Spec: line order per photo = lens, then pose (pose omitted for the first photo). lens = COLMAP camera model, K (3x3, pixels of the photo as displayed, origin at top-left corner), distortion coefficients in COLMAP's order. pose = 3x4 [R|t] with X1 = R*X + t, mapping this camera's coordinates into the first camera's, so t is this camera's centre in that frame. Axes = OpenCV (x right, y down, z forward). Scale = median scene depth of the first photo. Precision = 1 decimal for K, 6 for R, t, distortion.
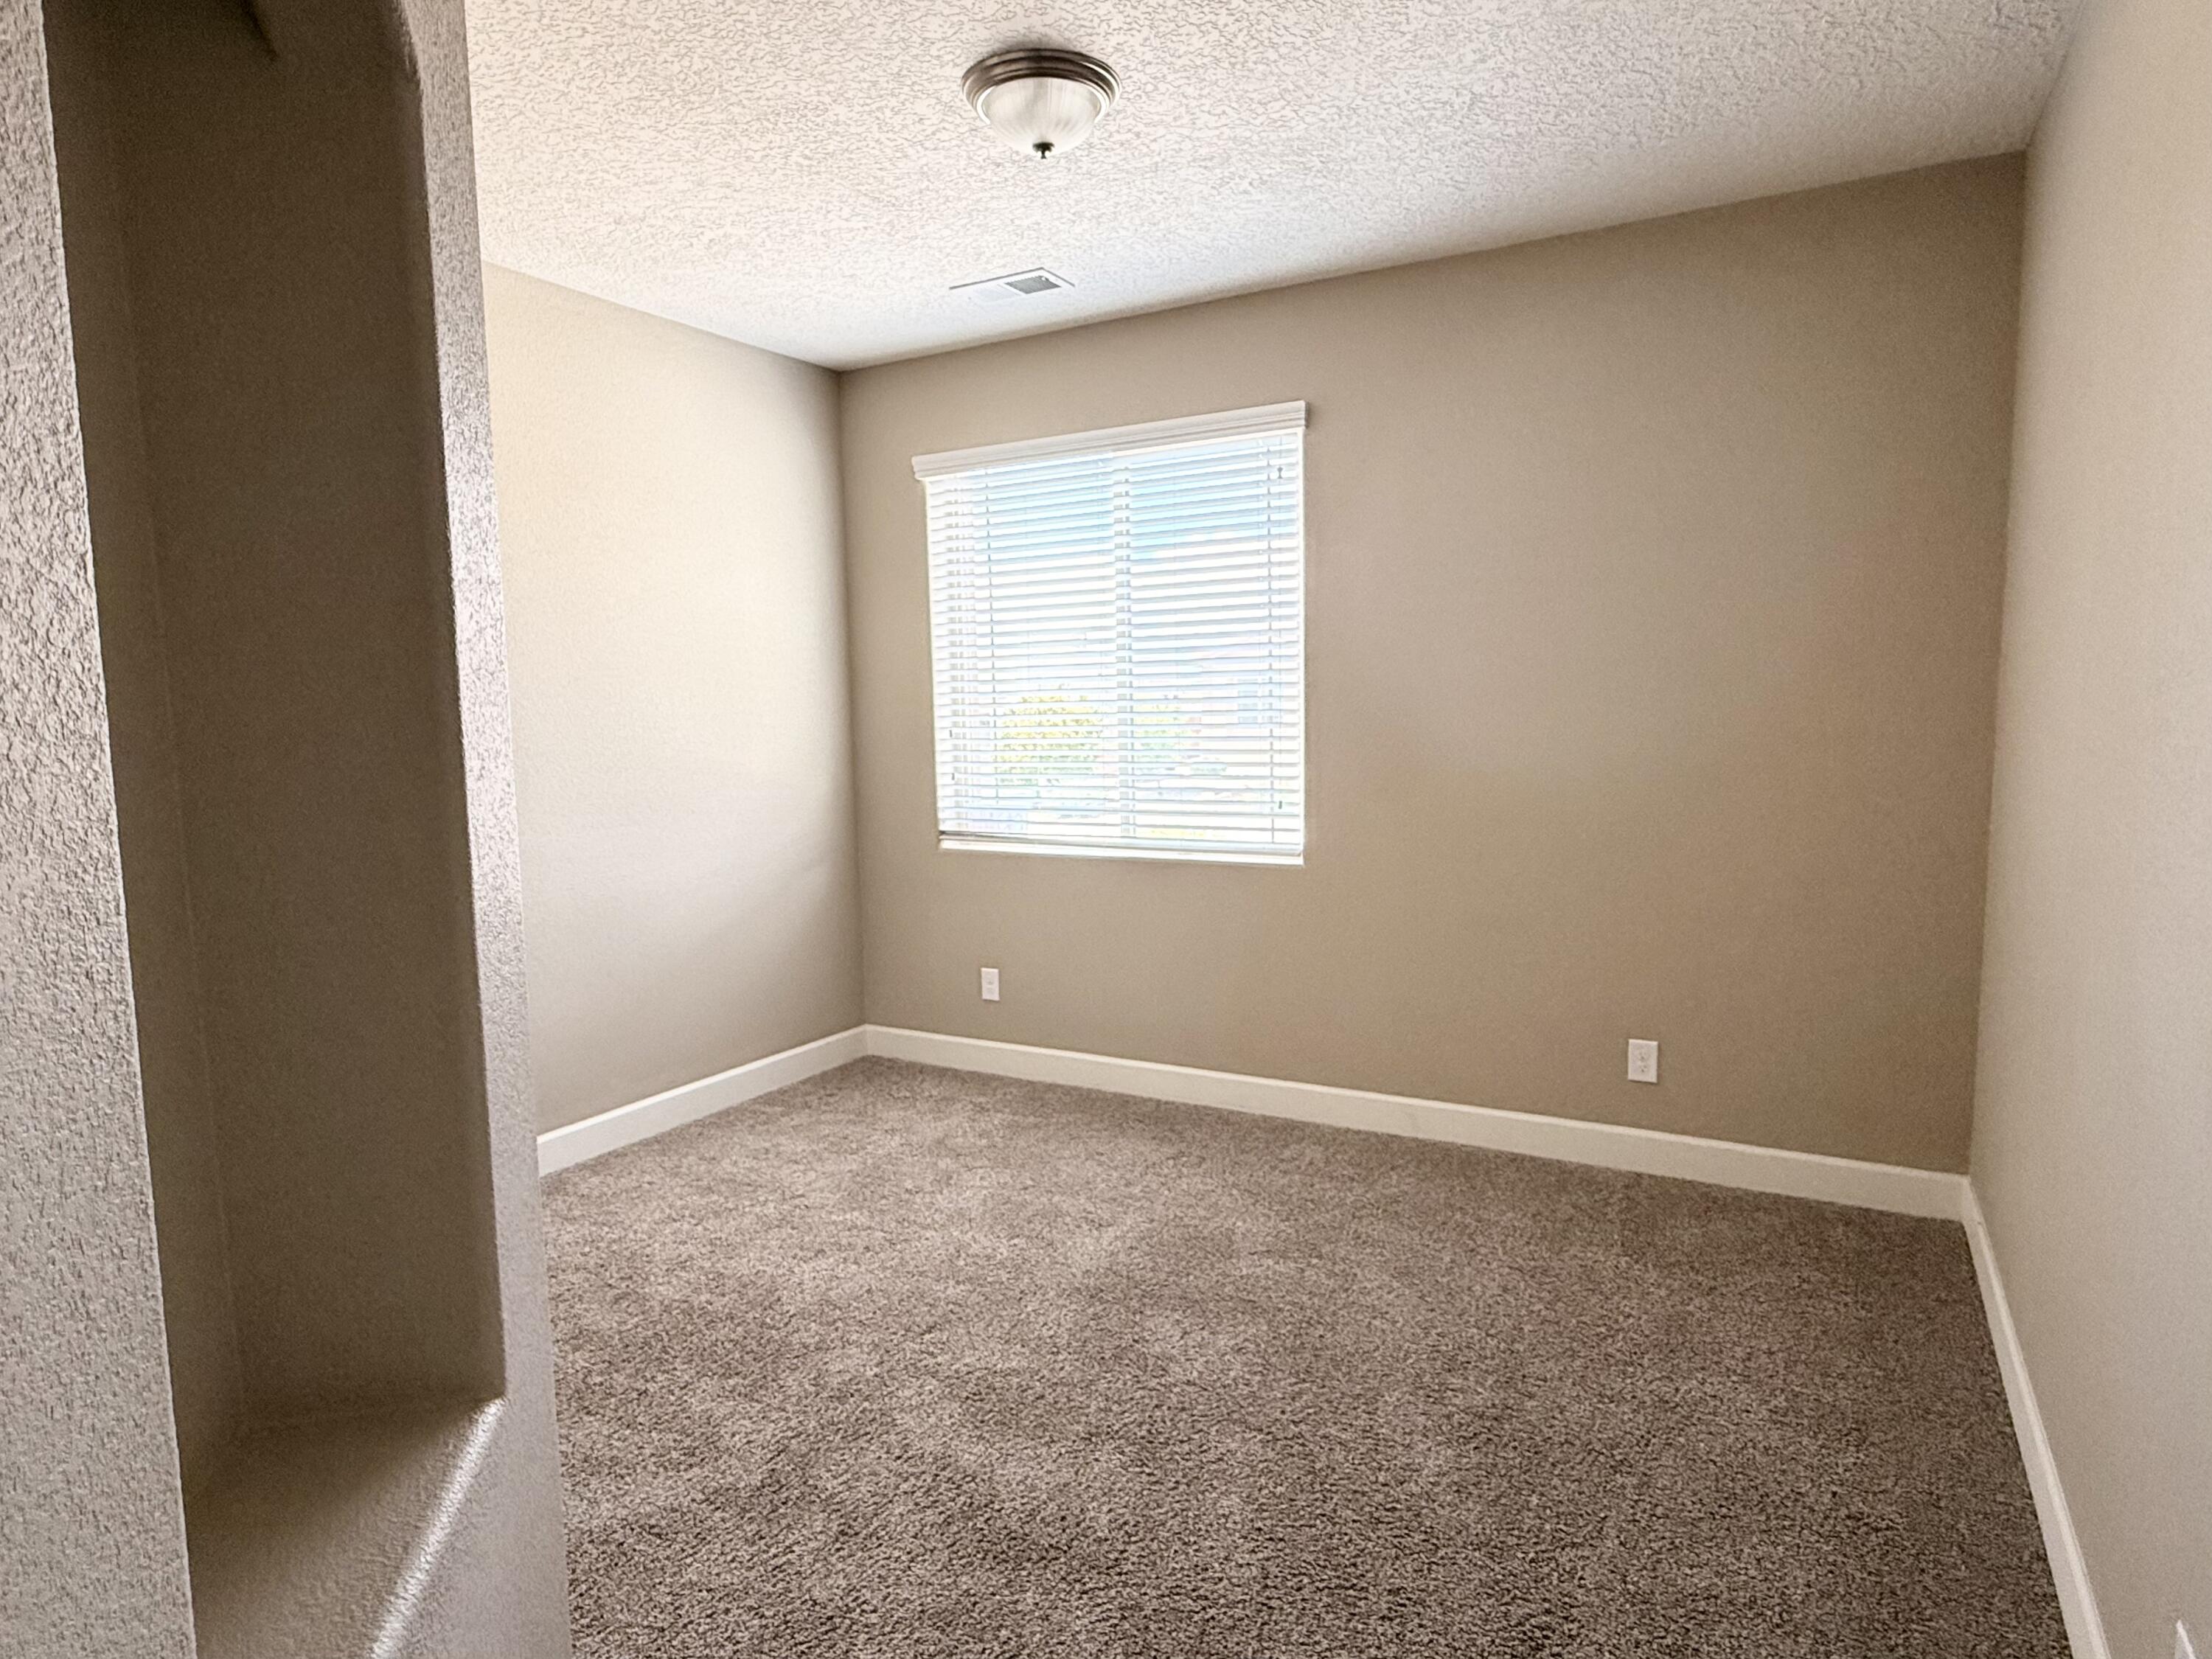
lens RADIAL K [[1215.4, 0, 1109.4], [0, 1215.4, 831.2], [0, 0, 1]] dist [0.002105, 0.001508]
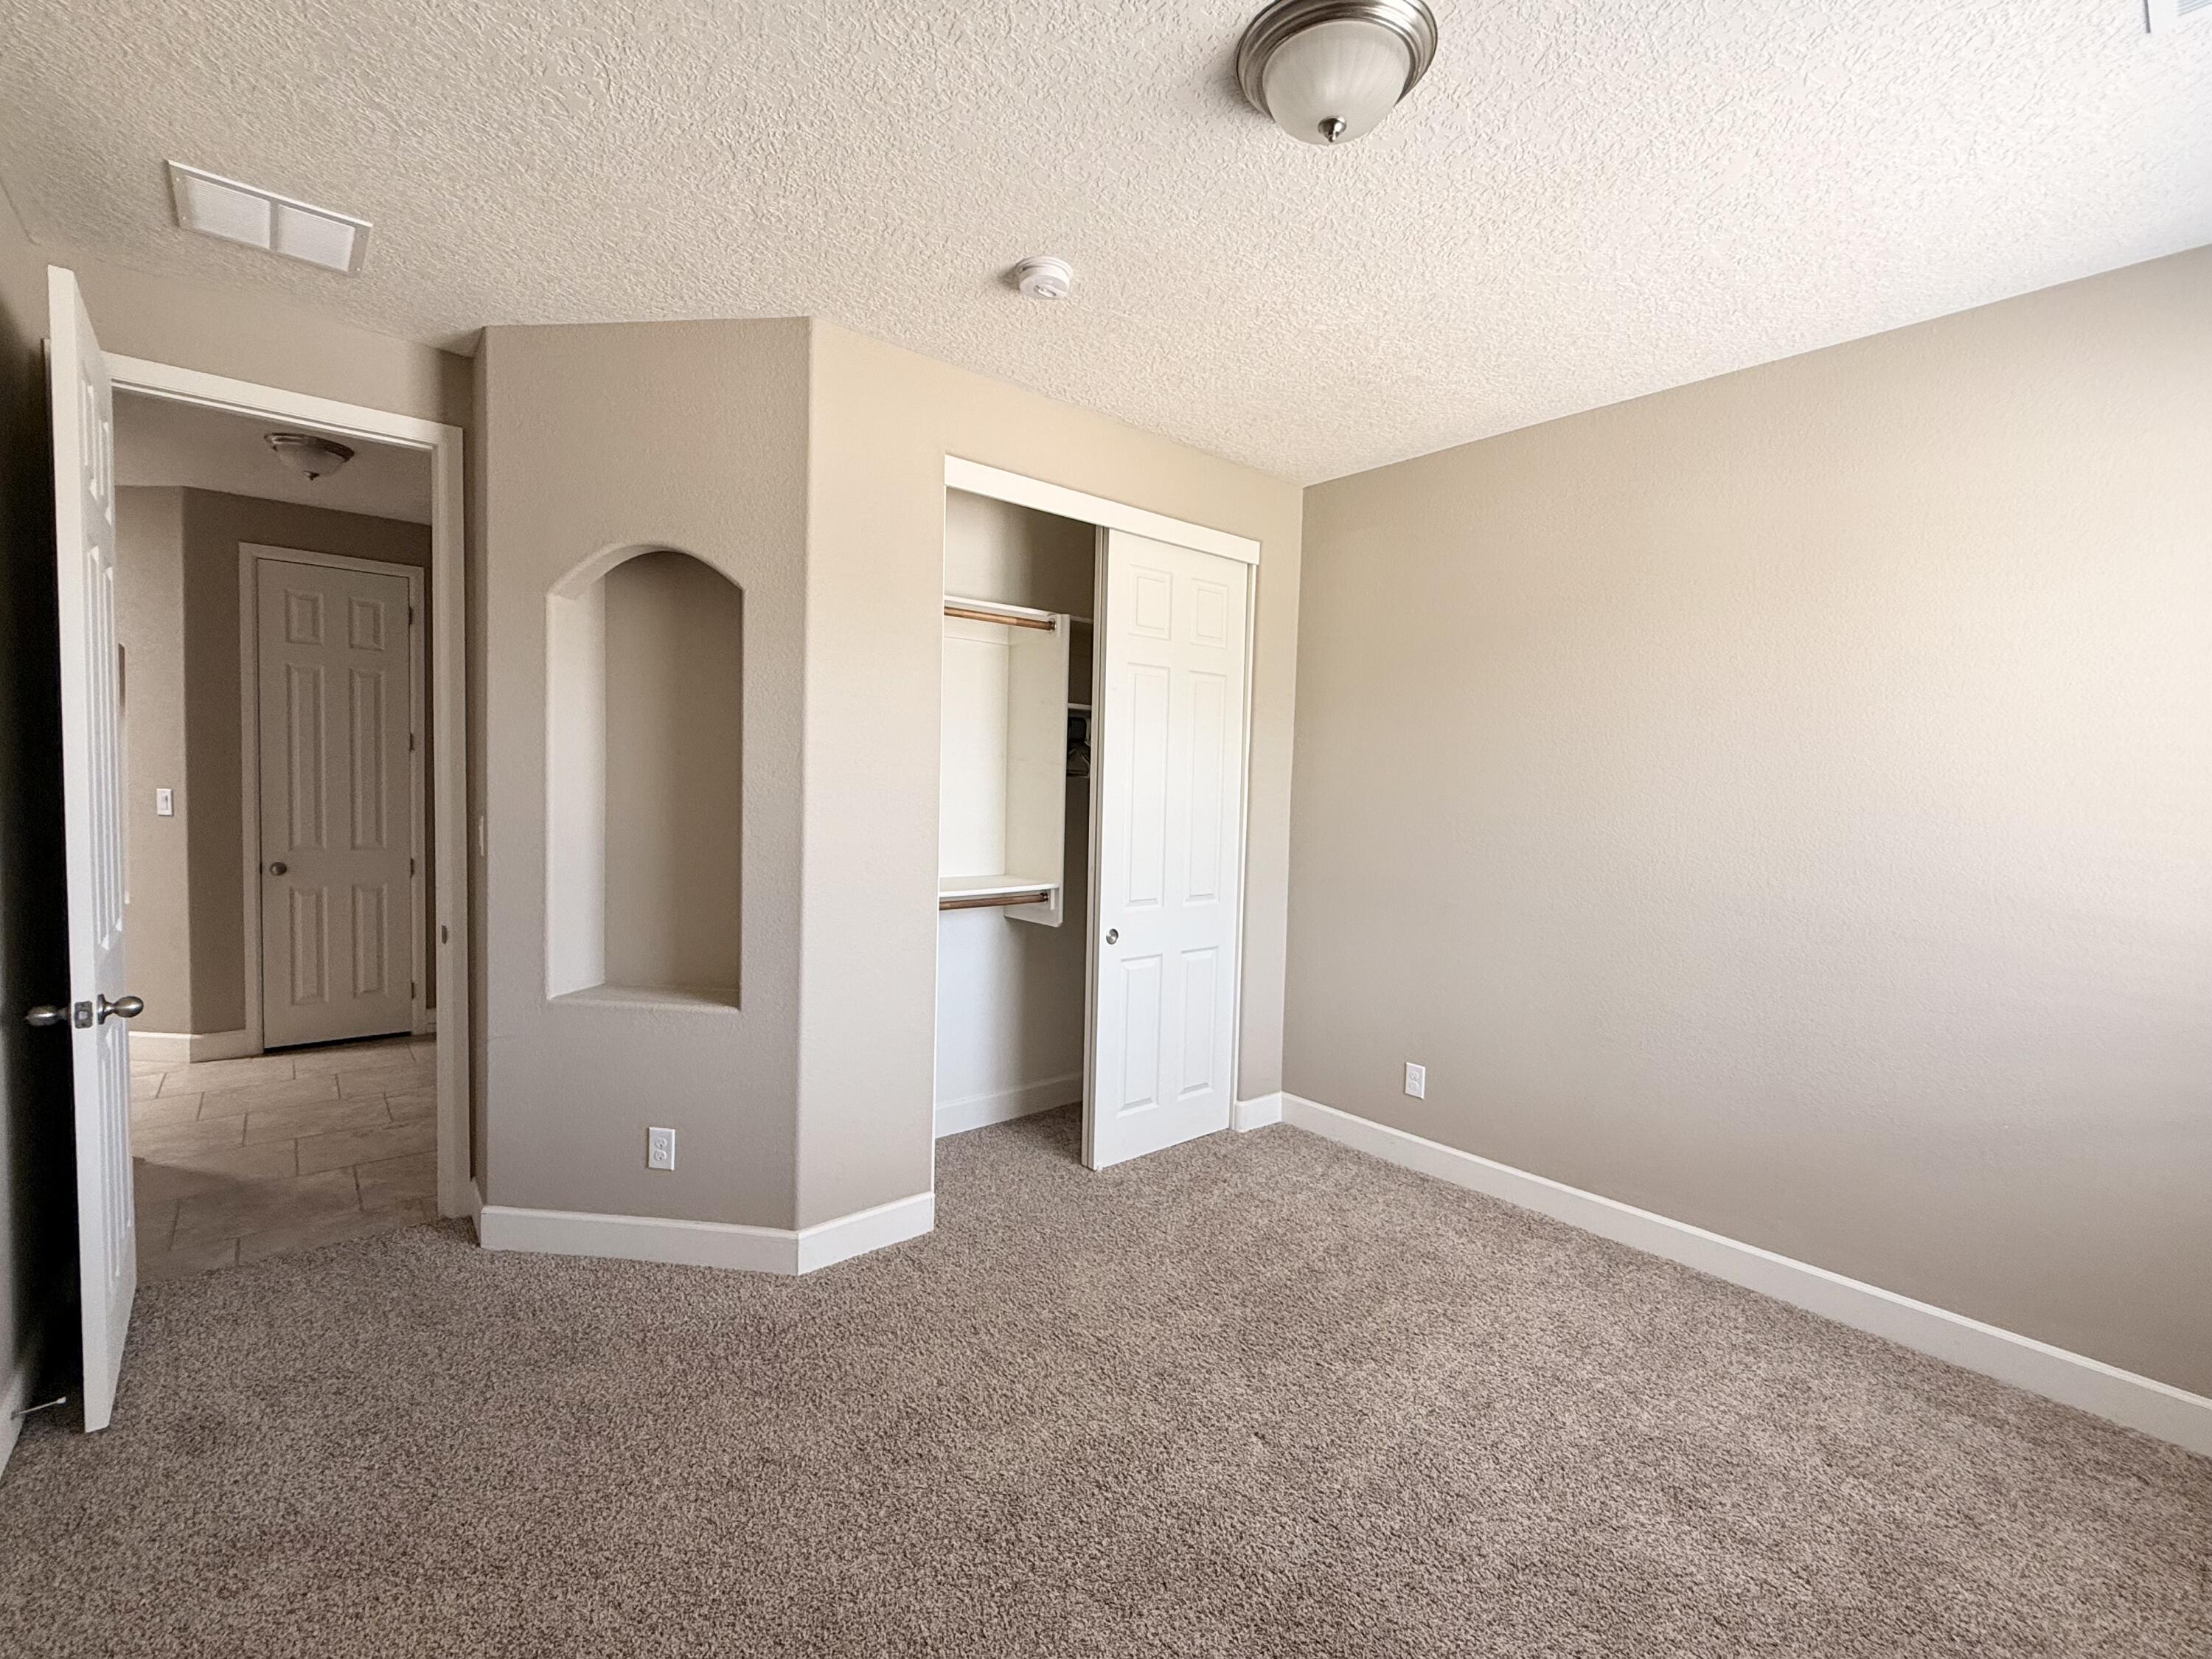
lens RADIAL K [[971.2, 0, 1106.0], [0, 971.2, 829.5], [0, 0, 1]] dist [0.000978, 0.000133]
pose [[-0.332100, 0.051716, -0.941825, 0.452879], [-0.117405, 0.988465, 0.095675, -0.097665], [0.935909, 0.142348, -0.322198, 0.806992]]
